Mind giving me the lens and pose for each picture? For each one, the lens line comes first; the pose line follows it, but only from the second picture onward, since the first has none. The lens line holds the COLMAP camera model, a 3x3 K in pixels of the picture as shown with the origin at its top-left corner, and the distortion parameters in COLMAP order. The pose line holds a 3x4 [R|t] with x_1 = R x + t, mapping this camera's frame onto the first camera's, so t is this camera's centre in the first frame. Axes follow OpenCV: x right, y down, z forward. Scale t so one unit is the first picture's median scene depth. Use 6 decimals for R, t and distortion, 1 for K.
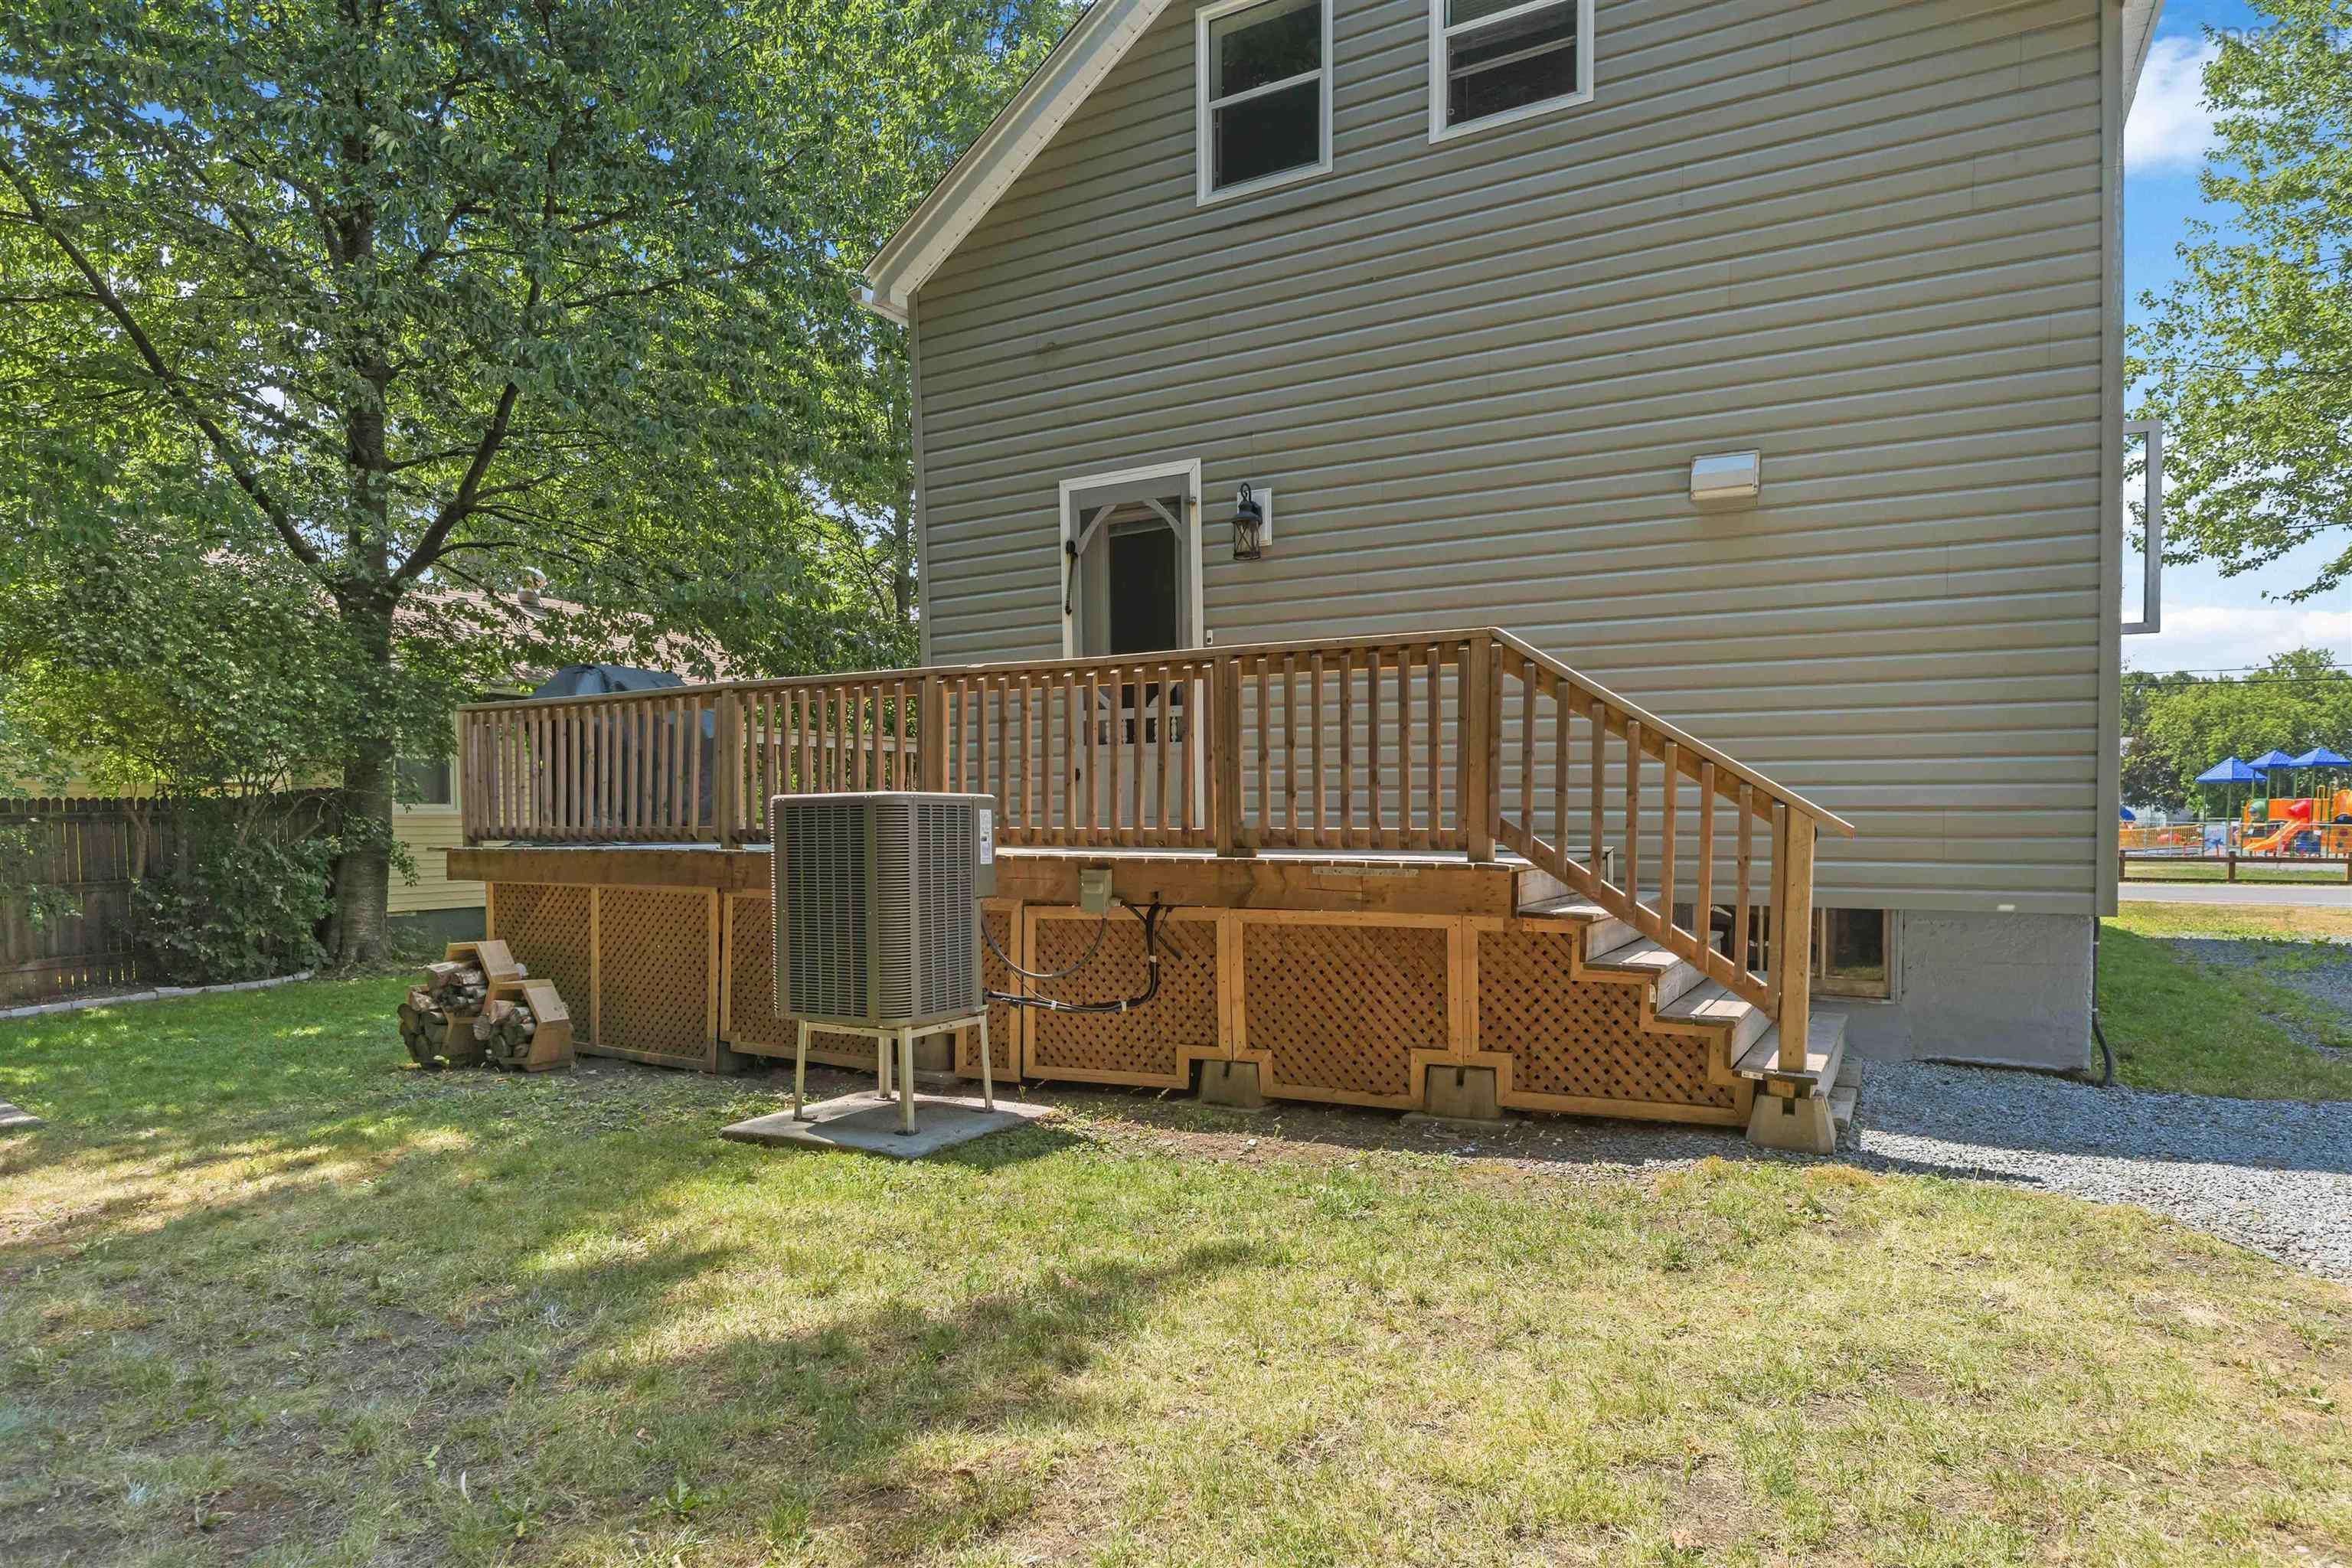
lens RADIAL K [[1287.8, 0, 1165.7], [0, 1287.8, 840.2], [0, 0, 1]] dist [-0.000364, -0.002322]
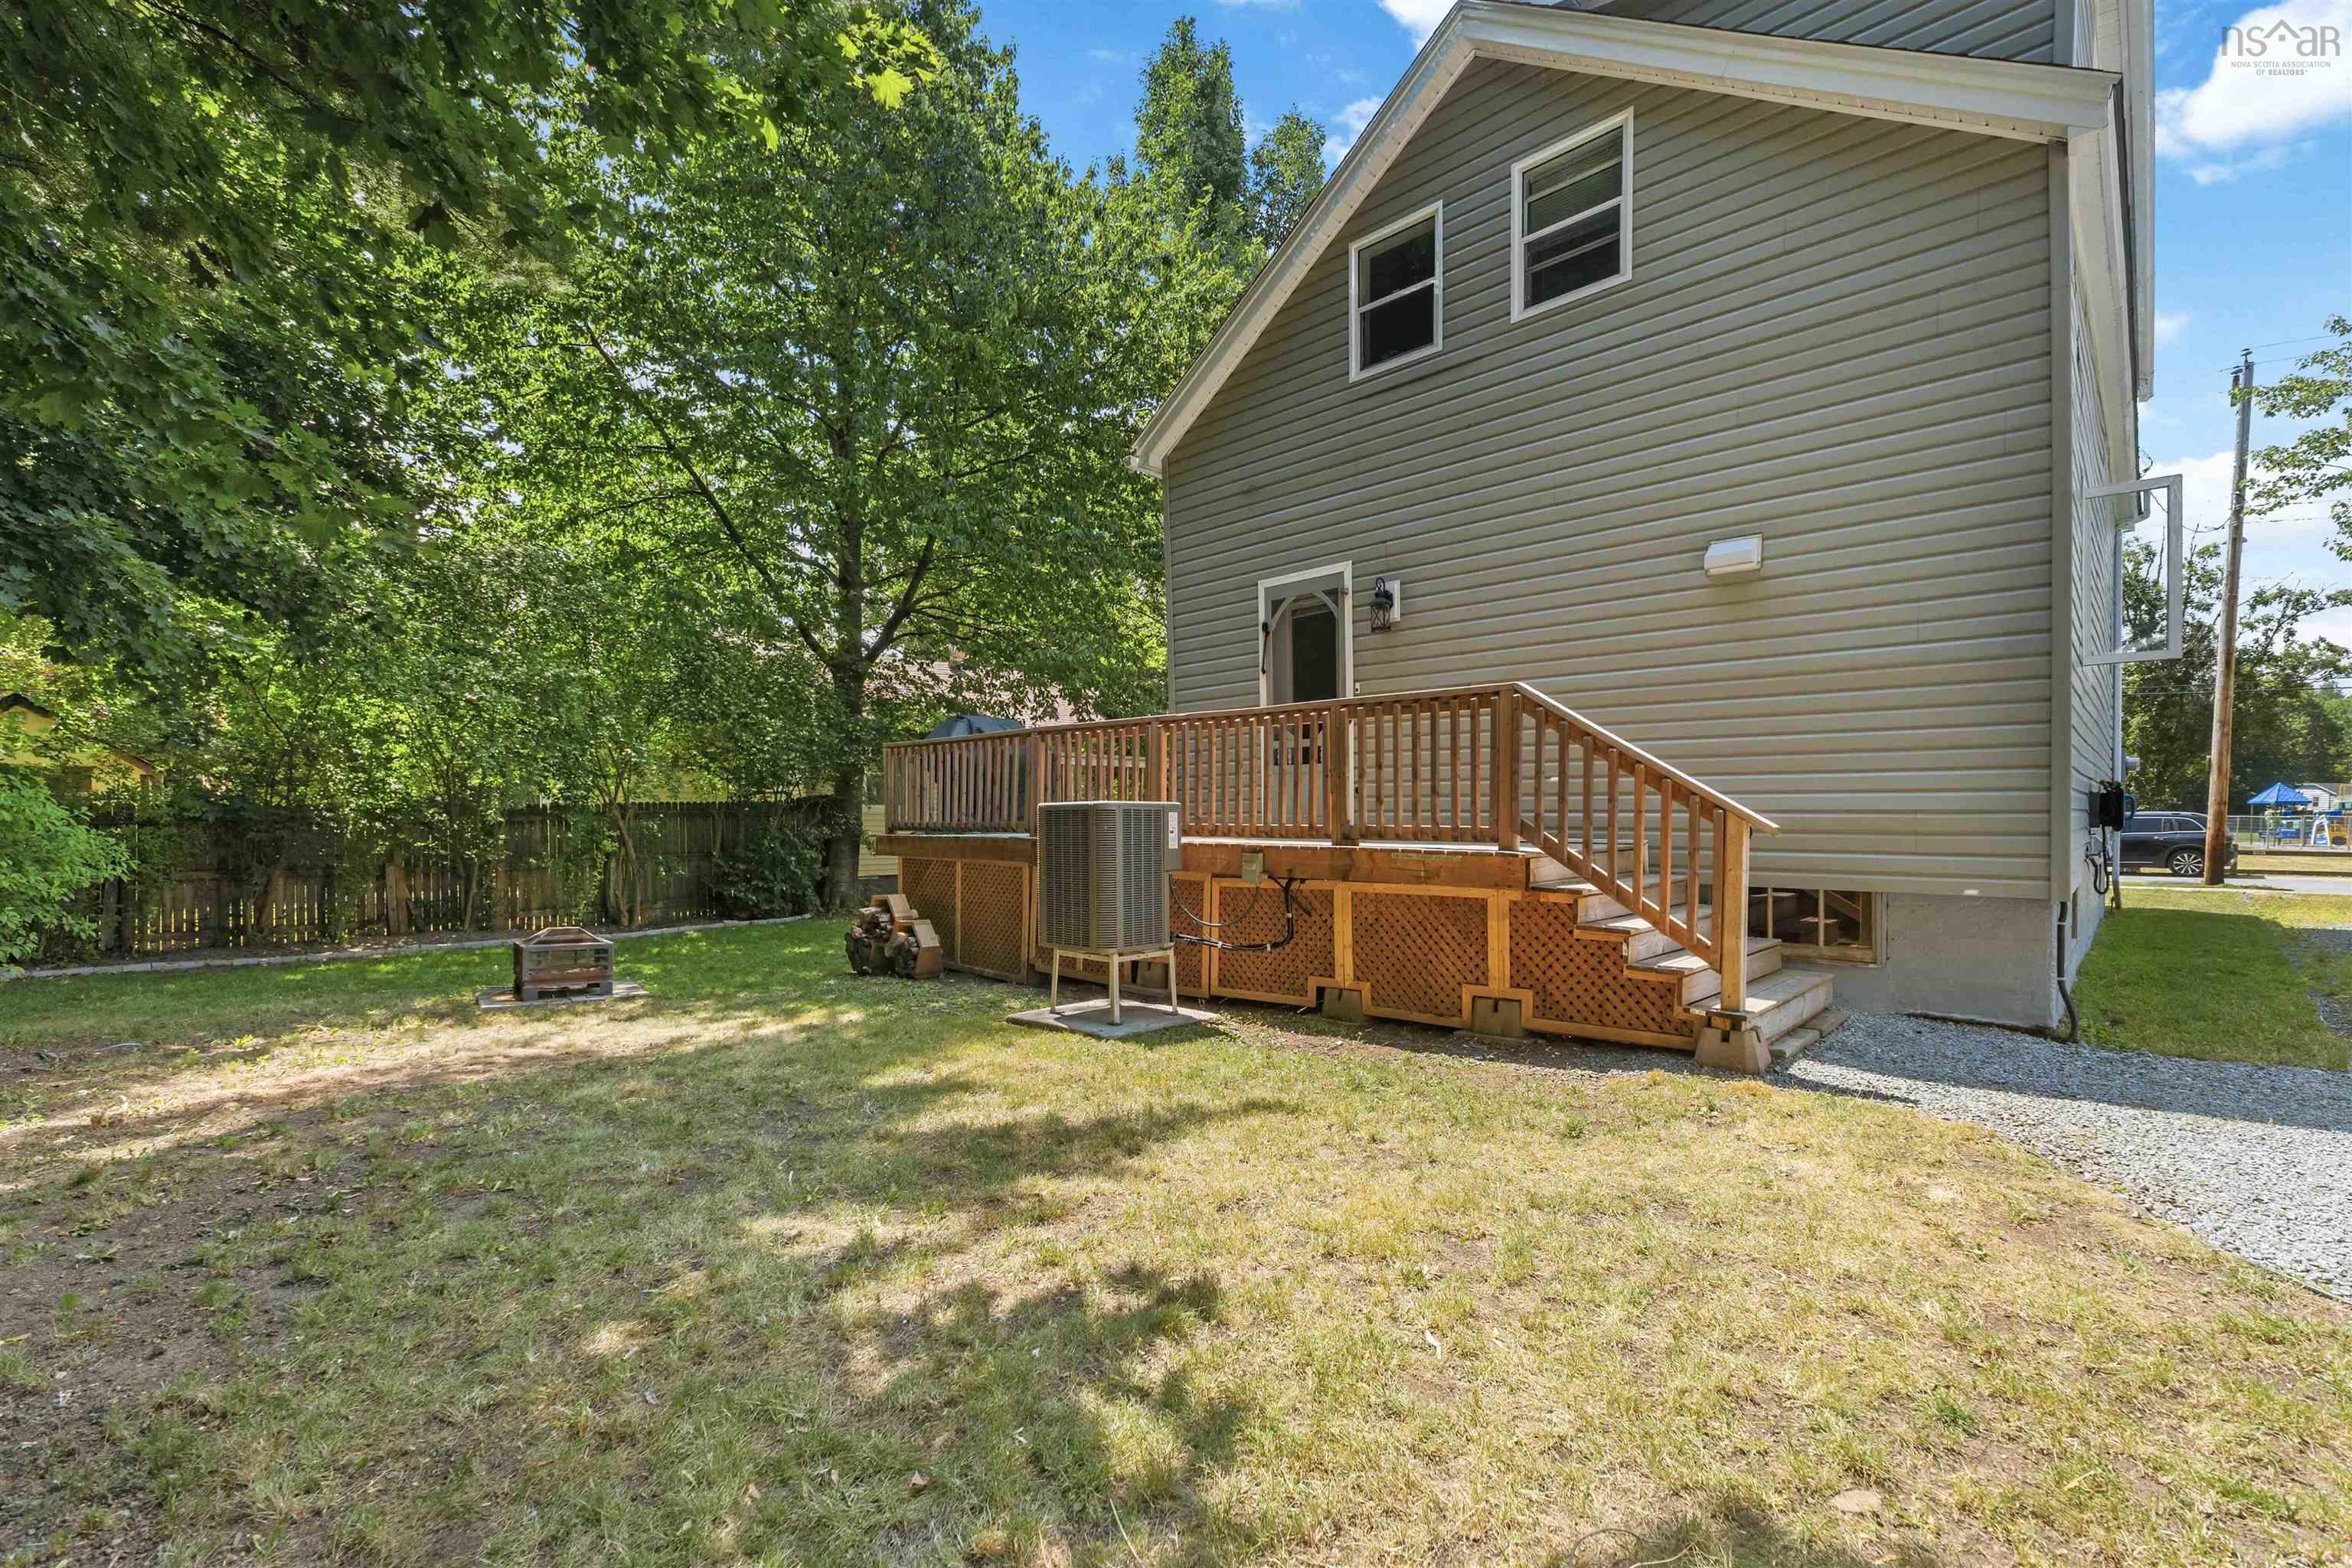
lens RADIAL K [[991.4, 0, 1178.0], [0, 991.4, 807.7], [0, 0, 1]] dist [0.008136, 0.000459]
pose [[0.967085, -0.000184, -0.254455, 0.154631], [-0.005715, 0.999732, -0.022445, -0.002626], [0.254391, 0.023161, 0.966824, -0.112136]]
